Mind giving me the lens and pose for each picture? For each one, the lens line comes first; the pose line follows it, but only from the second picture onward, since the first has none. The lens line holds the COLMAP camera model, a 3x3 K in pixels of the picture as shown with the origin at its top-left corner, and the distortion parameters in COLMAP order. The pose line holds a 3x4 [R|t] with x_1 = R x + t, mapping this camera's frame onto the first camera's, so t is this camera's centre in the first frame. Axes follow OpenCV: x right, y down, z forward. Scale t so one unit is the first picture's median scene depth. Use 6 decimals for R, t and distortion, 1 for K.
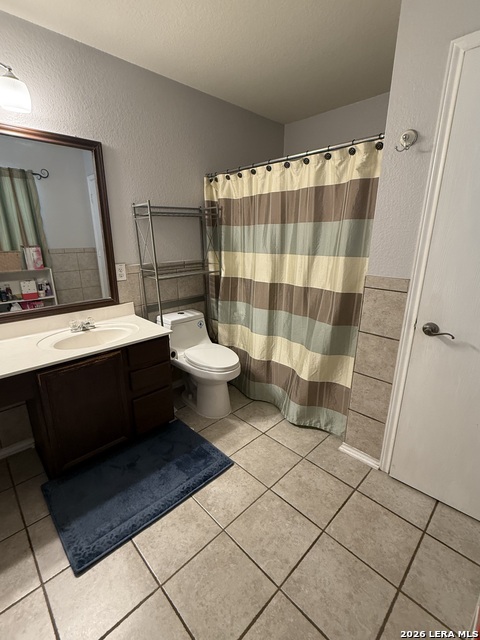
lens RADIAL K [[296.3, 0, 238.3], [0, 296.3, 319.4], [0, 0, 1]] dist [0.003744, -0.000042]
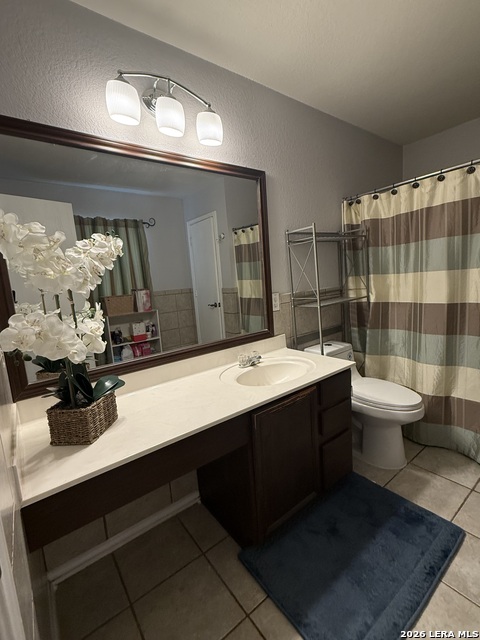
lens RADIAL K [[296.3, 0, 239.6], [0, 296.3, 319.2], [0, 0, 1]] dist [0.003744, -0.000042]
pose [[0.990546, -0.055216, -0.125575, -0.368545], [0.037727, 0.989767, -0.137613, 0.016821], [0.131889, 0.131574, 0.982493, 0.071866]]
